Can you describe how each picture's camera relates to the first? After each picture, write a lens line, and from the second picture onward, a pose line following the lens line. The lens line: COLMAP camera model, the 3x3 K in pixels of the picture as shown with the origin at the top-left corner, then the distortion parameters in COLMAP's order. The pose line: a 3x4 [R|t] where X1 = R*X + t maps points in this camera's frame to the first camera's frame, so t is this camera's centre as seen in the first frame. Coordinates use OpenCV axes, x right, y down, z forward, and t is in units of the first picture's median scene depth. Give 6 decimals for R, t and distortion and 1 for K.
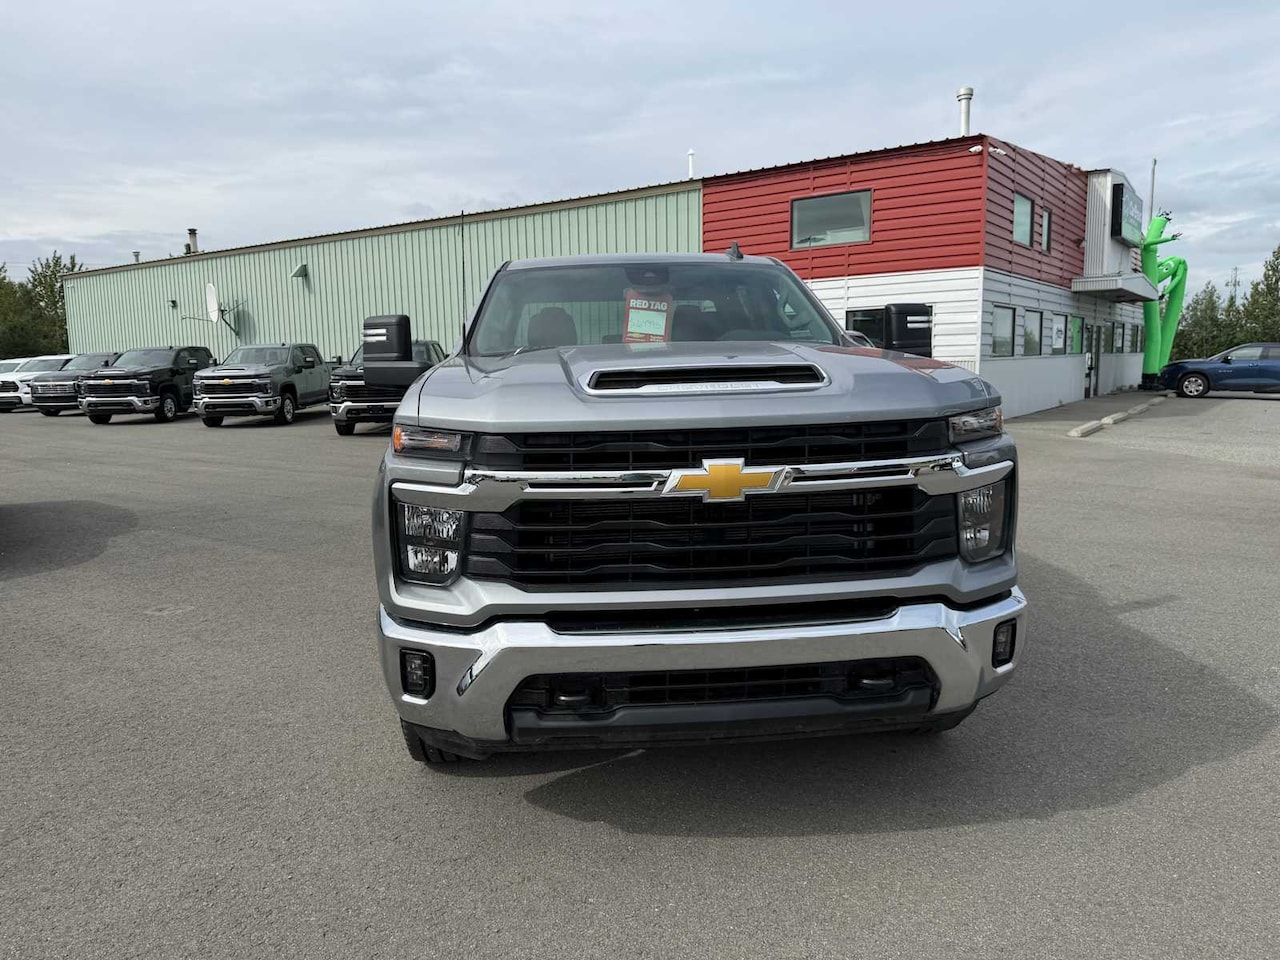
lens RADIAL K [[905.9, 0, 637.7], [0, 905.9, 473.1], [0, 0, 1]] dist [0.040207, -0.049873]
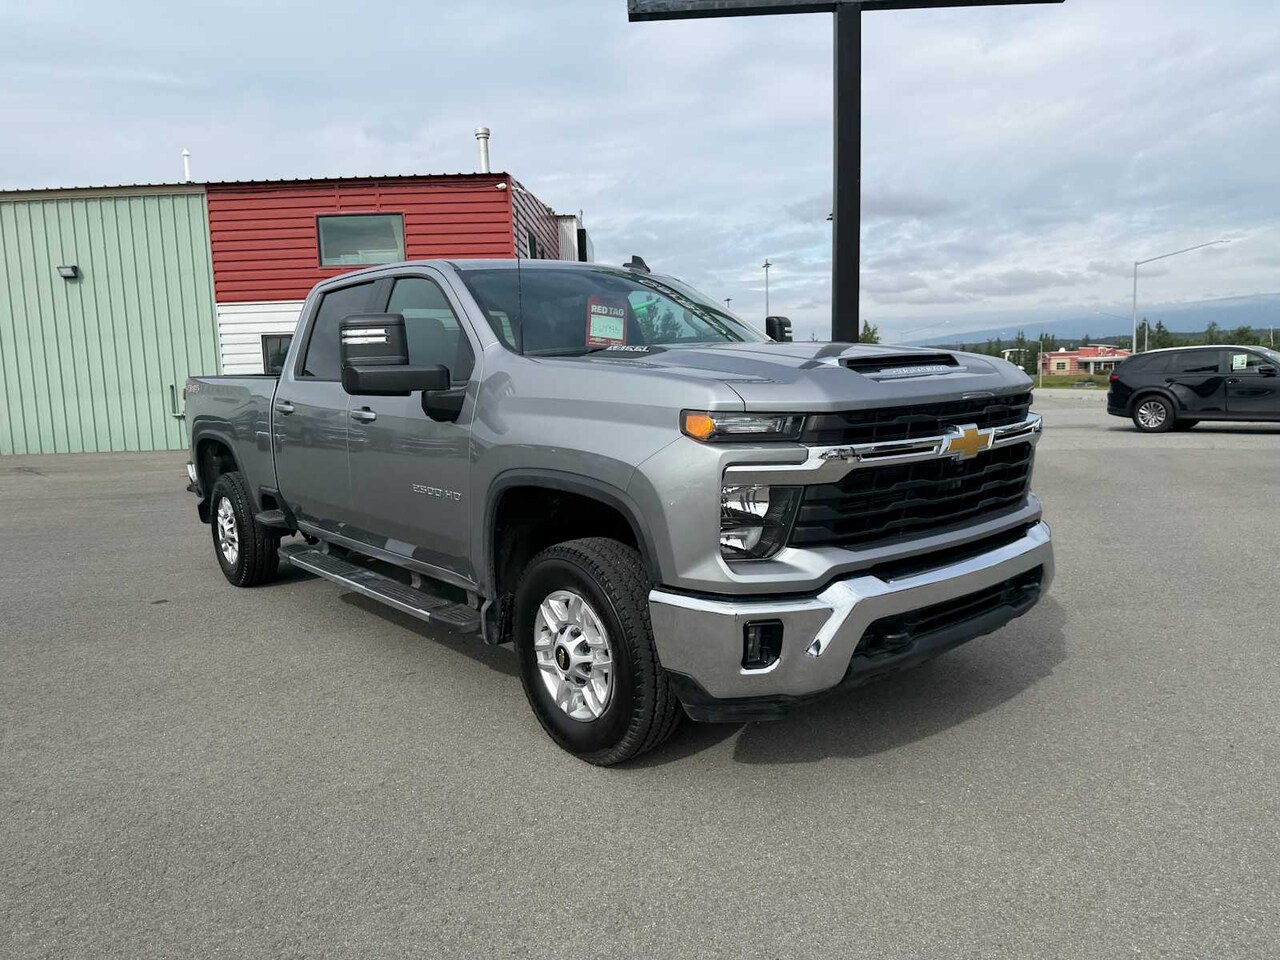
lens RADIAL K [[905.9, 0, 645.5], [0, 905.9, 481.3], [0, 0, 1]] dist [0.040207, -0.049873]
pose [[0.811062, -0.080921, 0.579336, -0.144501], [0.092771, 0.995645, 0.009192, 0.001369], [-0.577557, 0.046290, 0.815037, 0.032201]]
